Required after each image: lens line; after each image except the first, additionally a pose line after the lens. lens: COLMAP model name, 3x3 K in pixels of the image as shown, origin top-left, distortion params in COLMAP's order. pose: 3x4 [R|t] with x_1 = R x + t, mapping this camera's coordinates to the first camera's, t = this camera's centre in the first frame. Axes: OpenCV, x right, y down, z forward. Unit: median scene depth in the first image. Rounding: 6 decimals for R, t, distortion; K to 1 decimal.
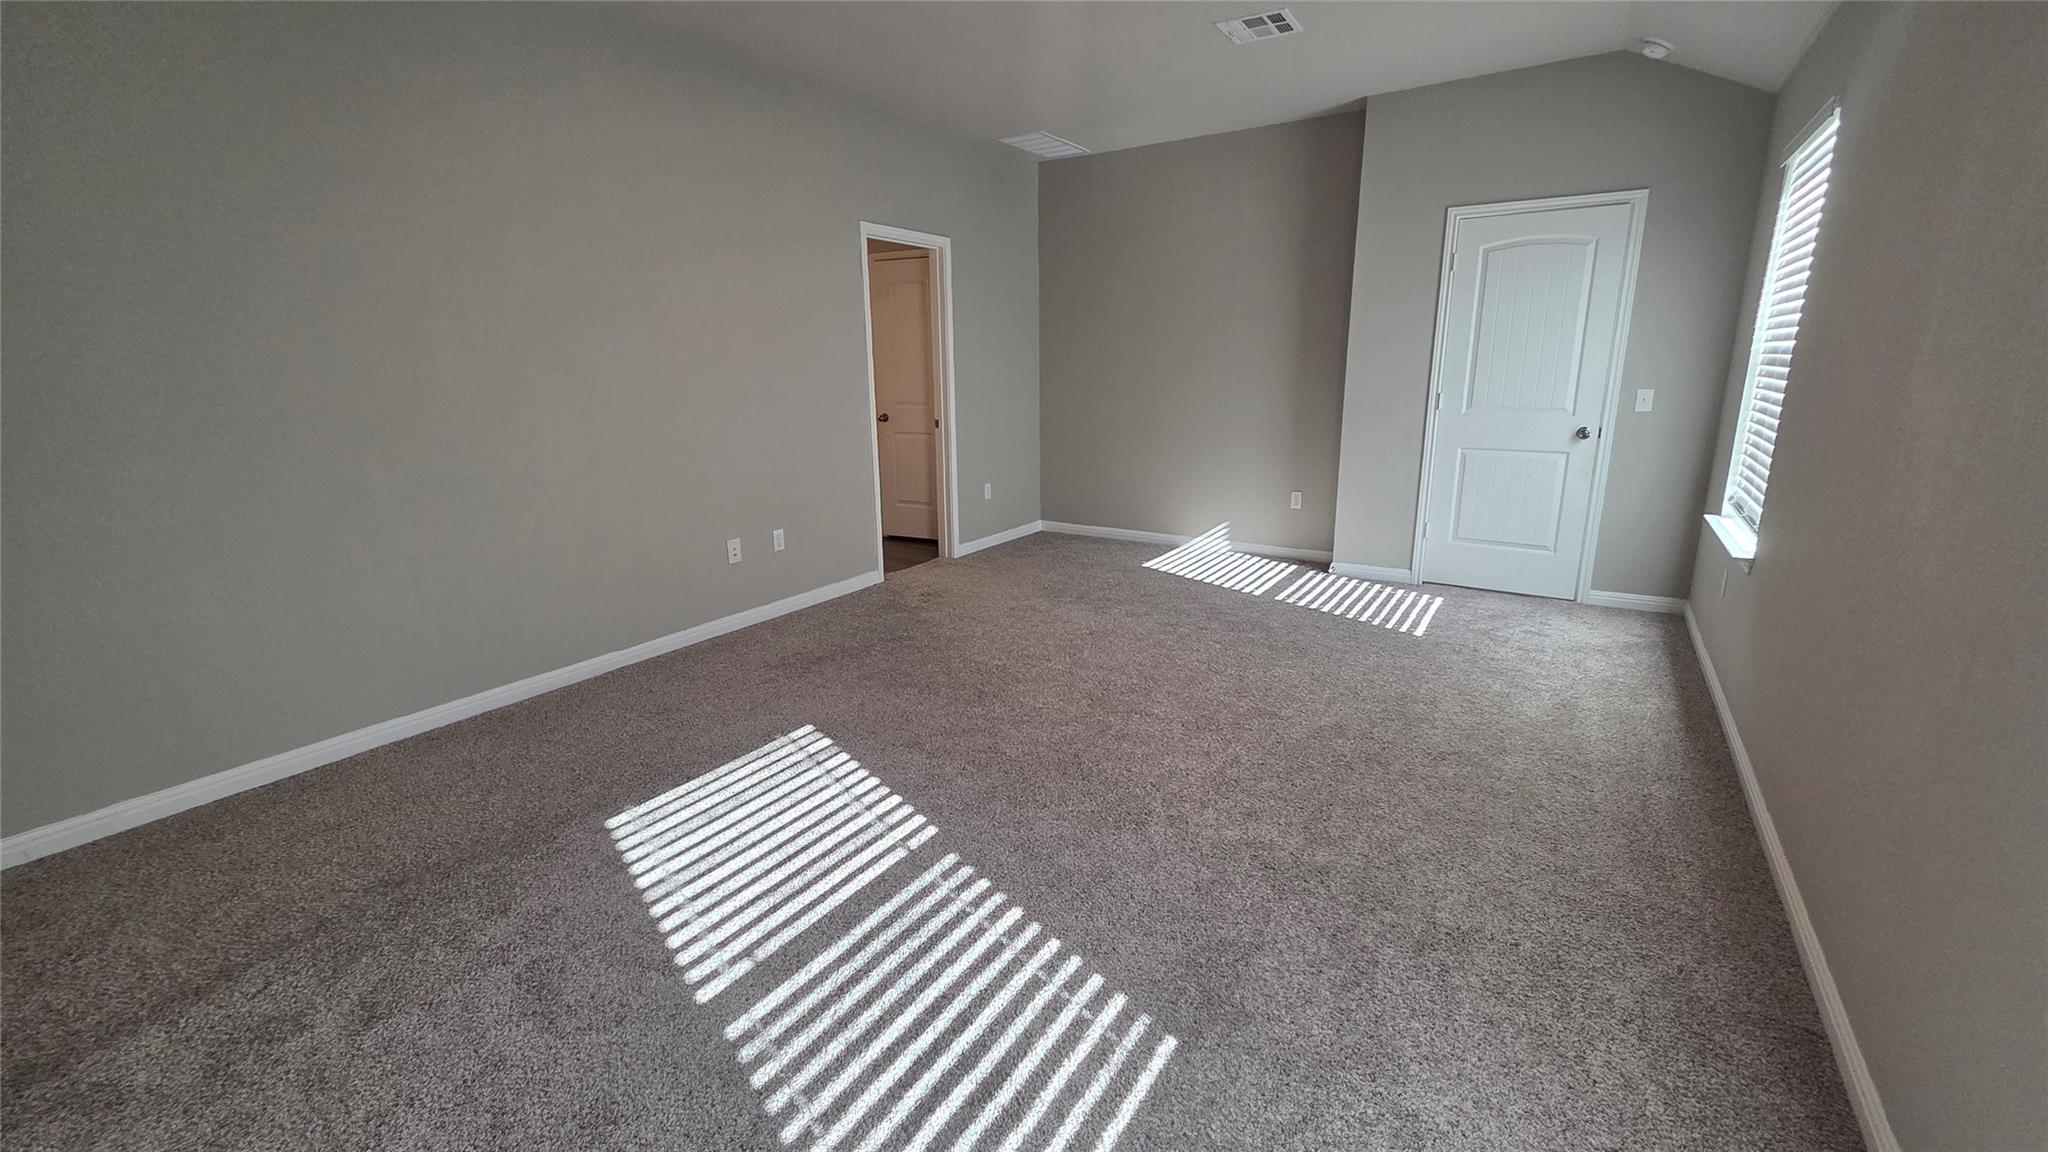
lens RADIAL K [[838.9, 0, 1038.3], [0, 838.9, 560.8], [0, 0, 1]] dist [0.001909, 0.000815]
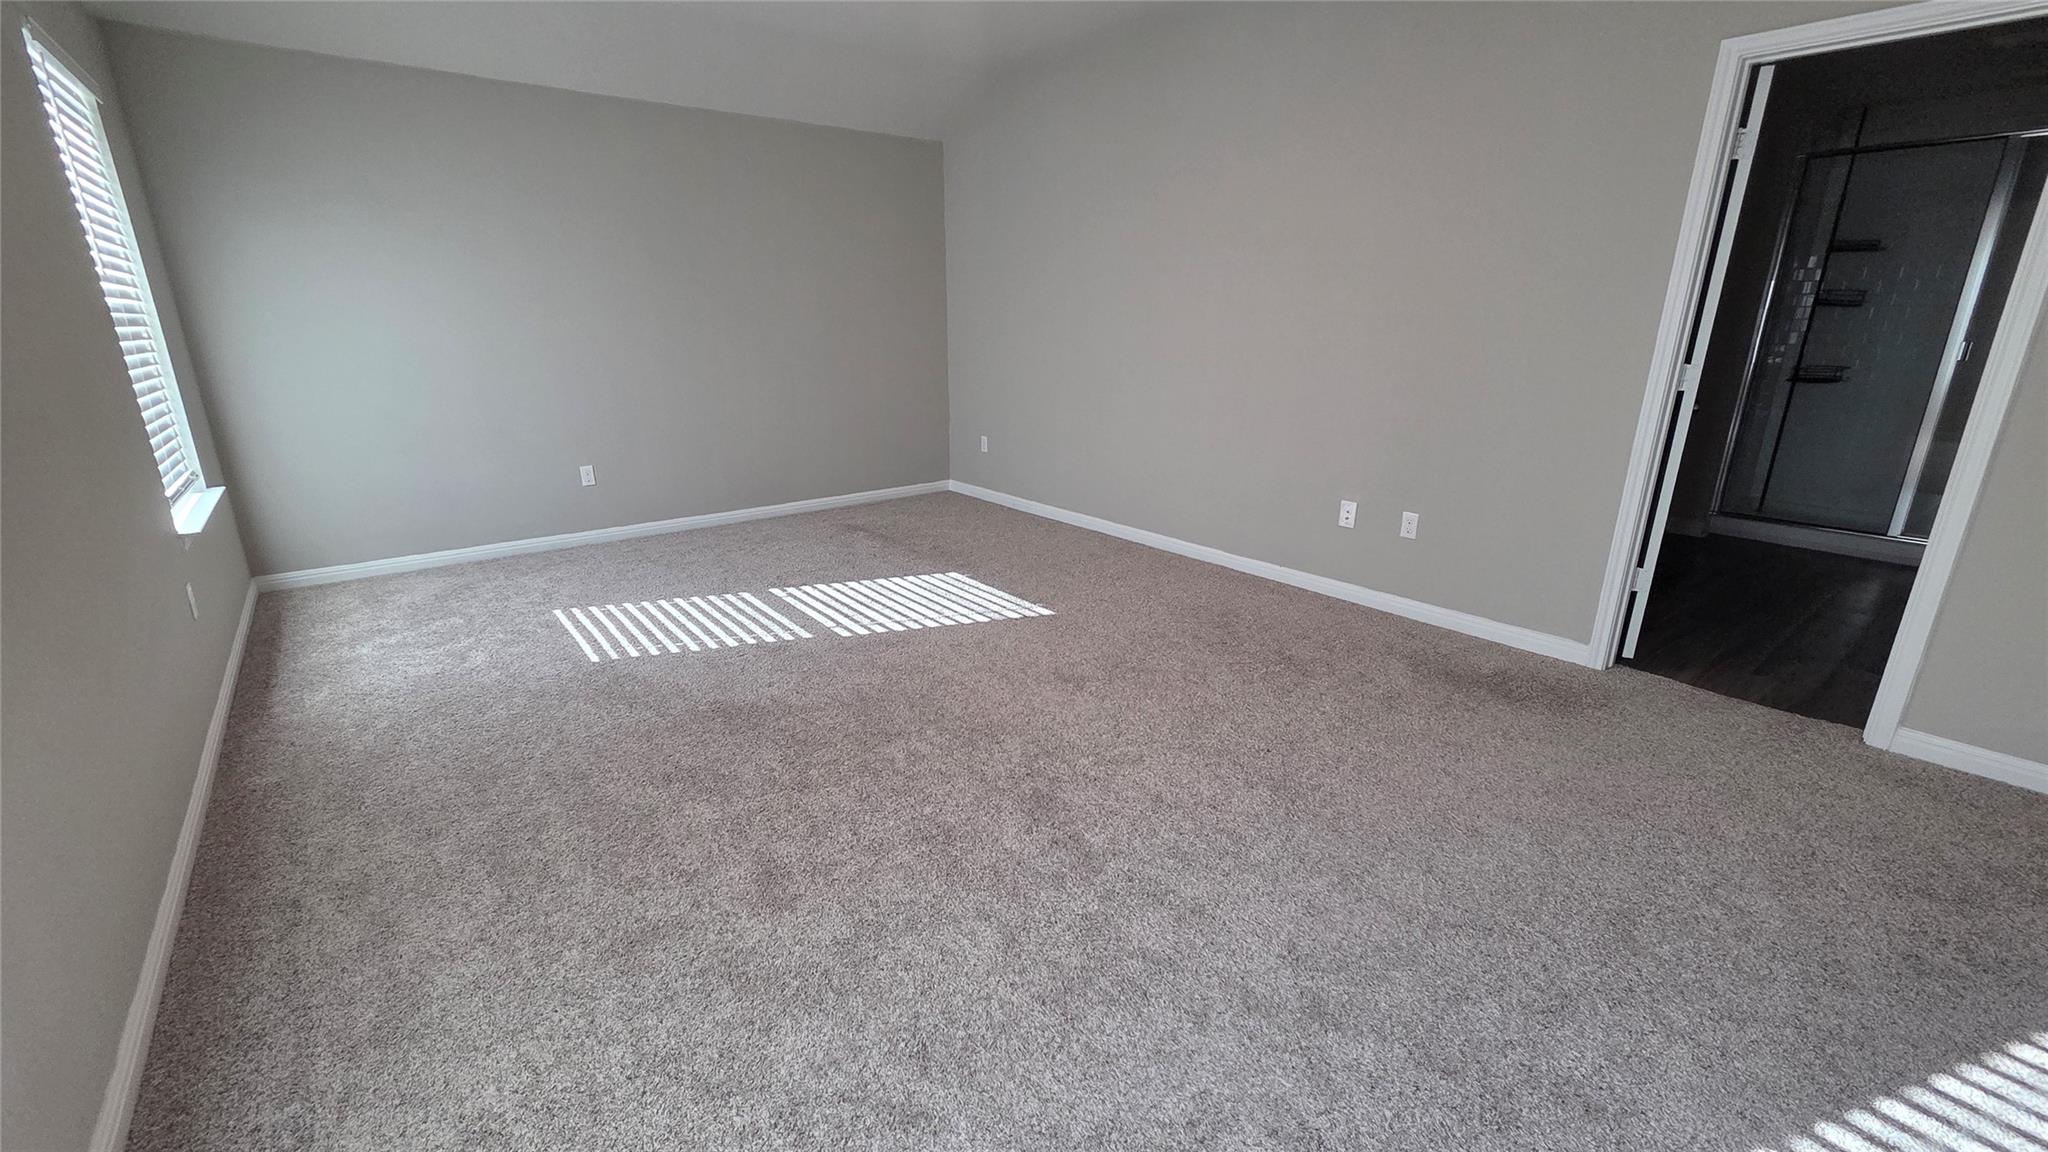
lens RADIAL K [[838.9, 0, 1041.0], [0, 838.9, 587.1], [0, 0, 1]] dist [0.001909, 0.000815]
pose [[-0.322776, 0.310229, -0.894189, 1.055257], [-0.210235, 0.897655, 0.387320, -0.399285], [0.922831, 0.313007, -0.224521, 1.613355]]
